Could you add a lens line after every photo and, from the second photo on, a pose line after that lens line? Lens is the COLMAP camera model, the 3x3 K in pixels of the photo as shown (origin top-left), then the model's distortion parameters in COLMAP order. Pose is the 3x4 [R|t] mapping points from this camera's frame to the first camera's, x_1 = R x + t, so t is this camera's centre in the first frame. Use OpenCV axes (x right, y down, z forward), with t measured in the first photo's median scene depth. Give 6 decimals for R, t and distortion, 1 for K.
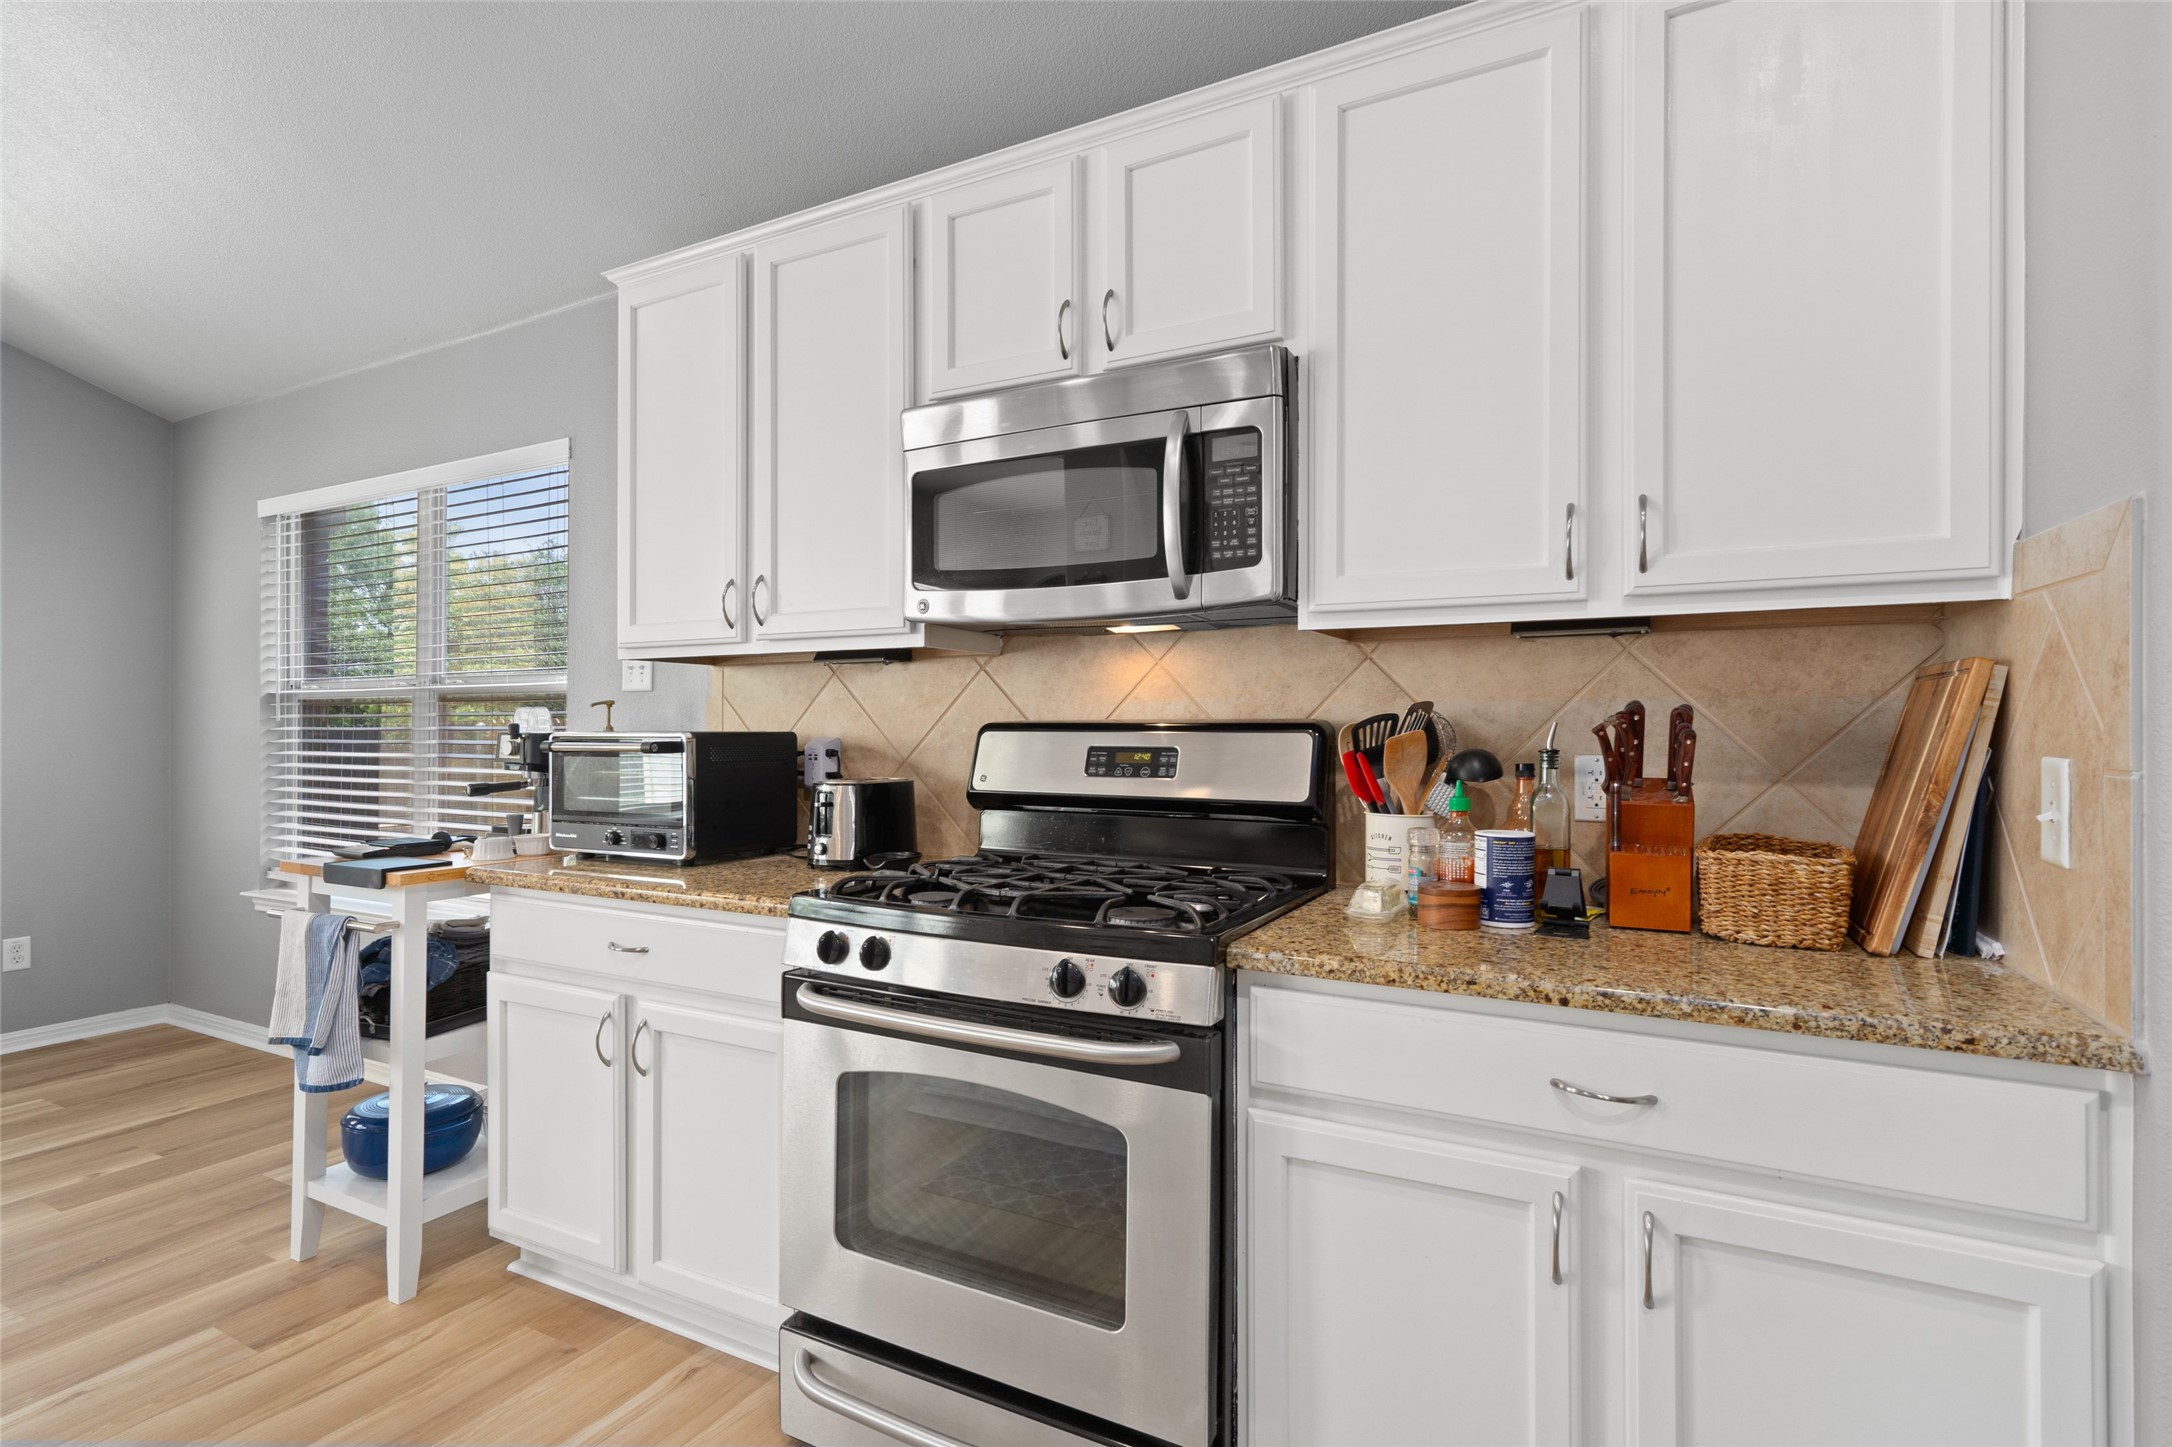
lens RADIAL K [[1035.7, 0, 1078.4], [0, 1035.7, 726.9], [0, 0, 1]] dist [0.003588, 0.000457]
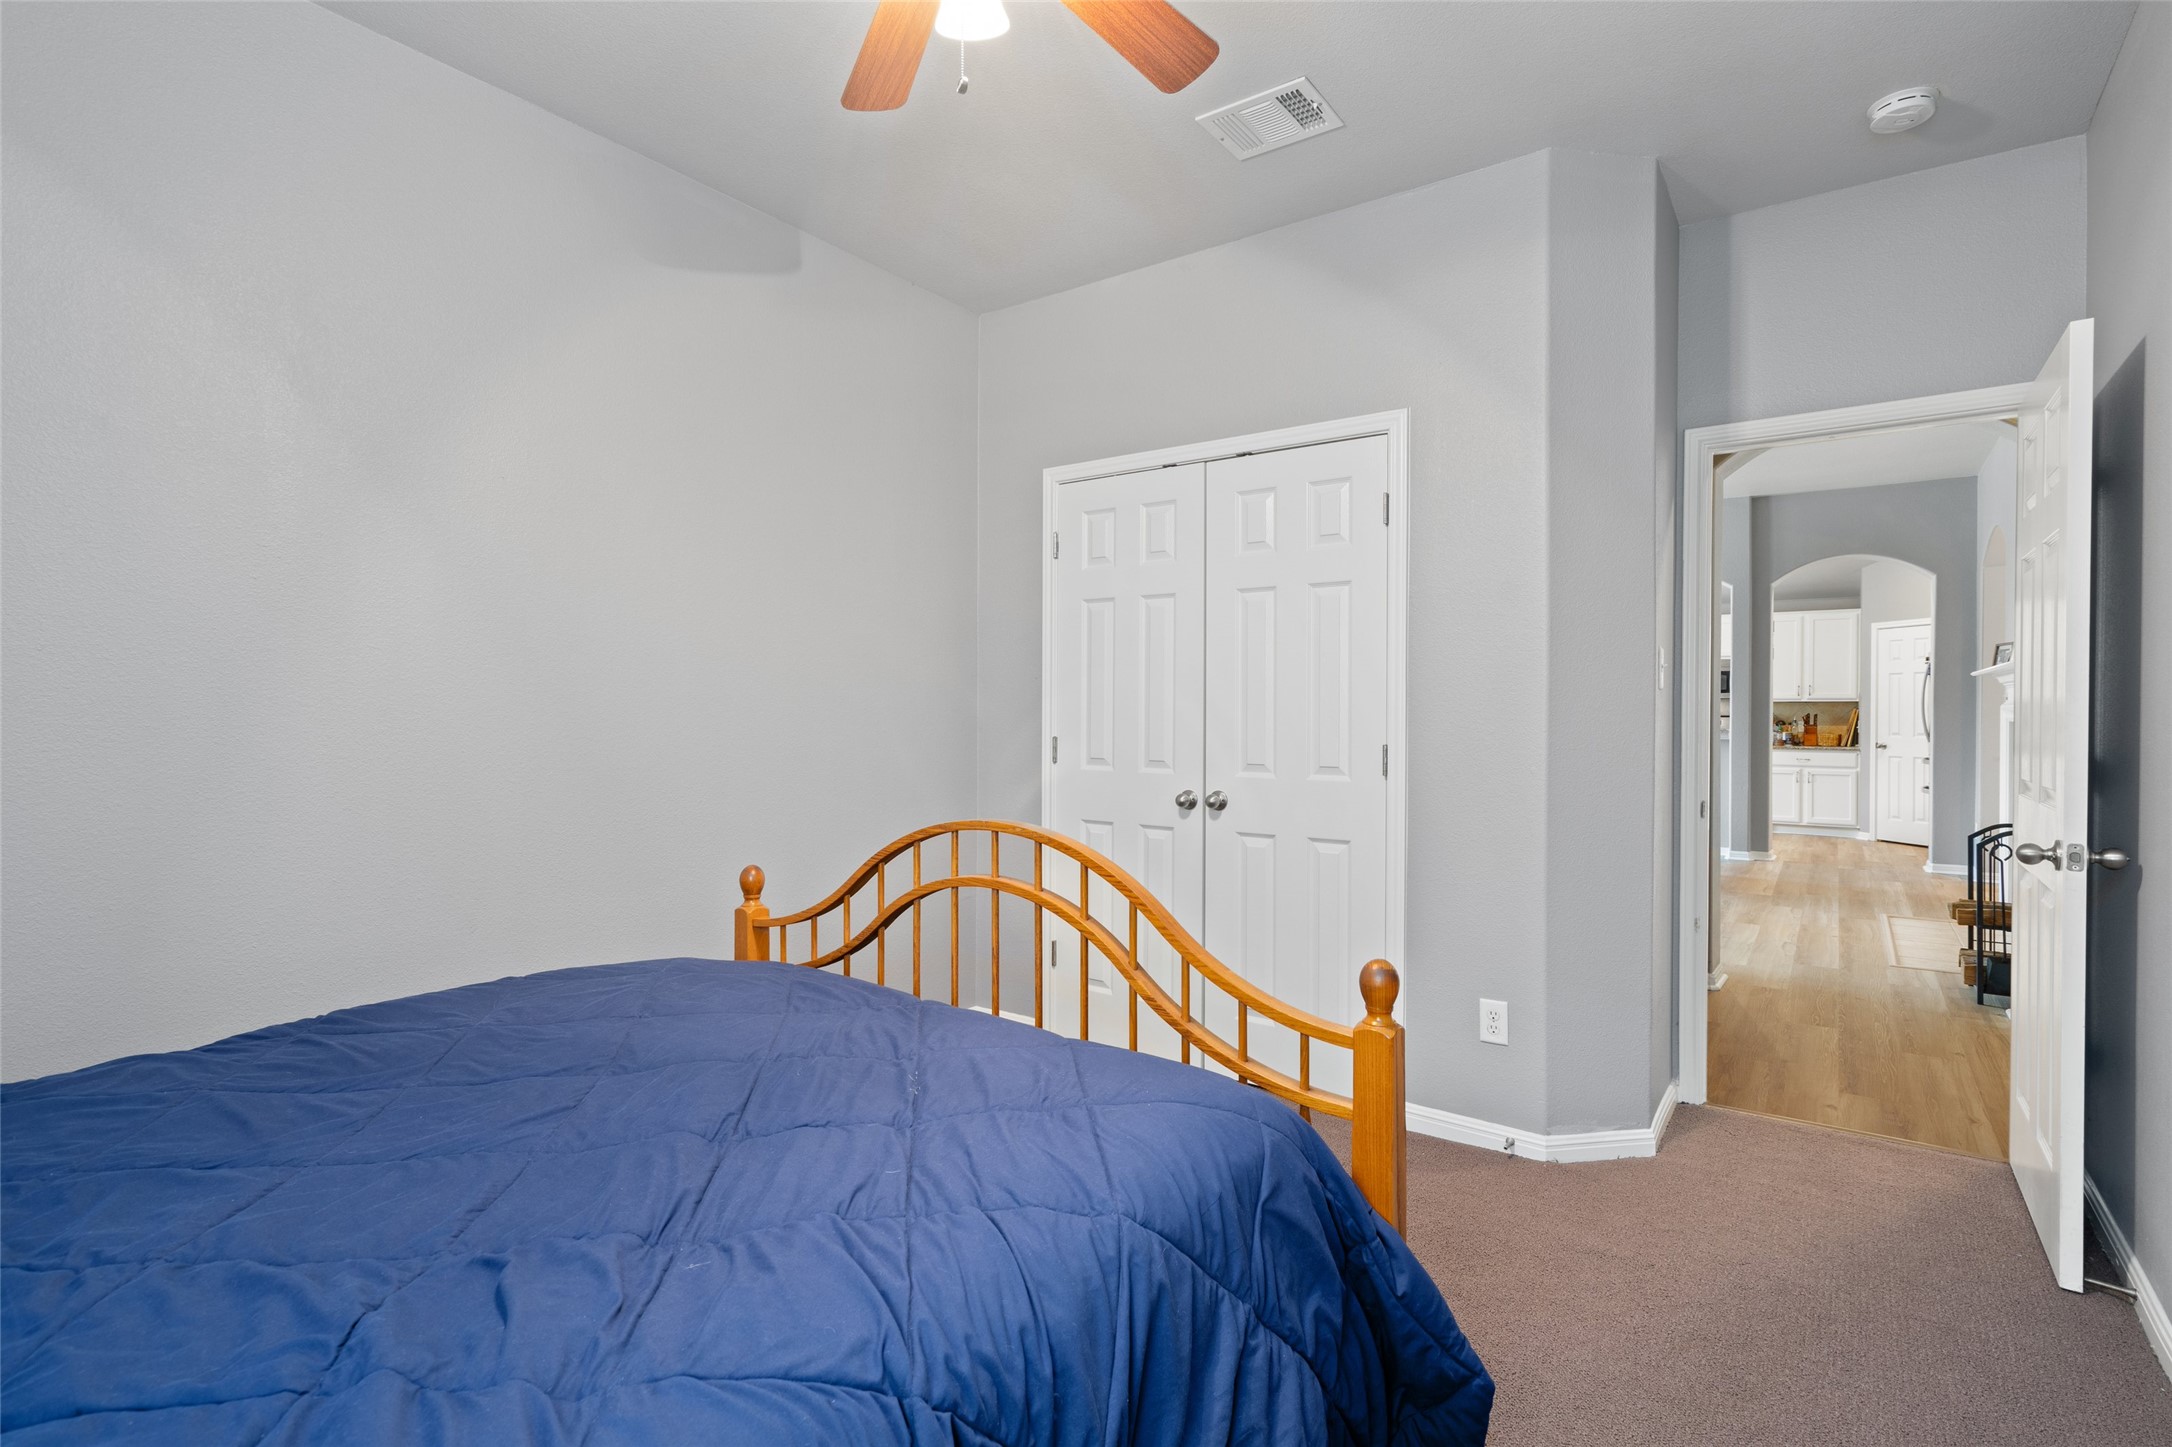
lens RADIAL K [[1035.7, 0, 1094.4], [0, 1035.7, 722.7], [0, 0, 1]] dist [0.003588, 0.000457]
pose [[0.989230, -0.004107, -0.146312, -3.118017], [0.005044, 0.999969, 0.006038, -0.026559], [0.146282, -0.006711, 0.989220, -6.454359]]
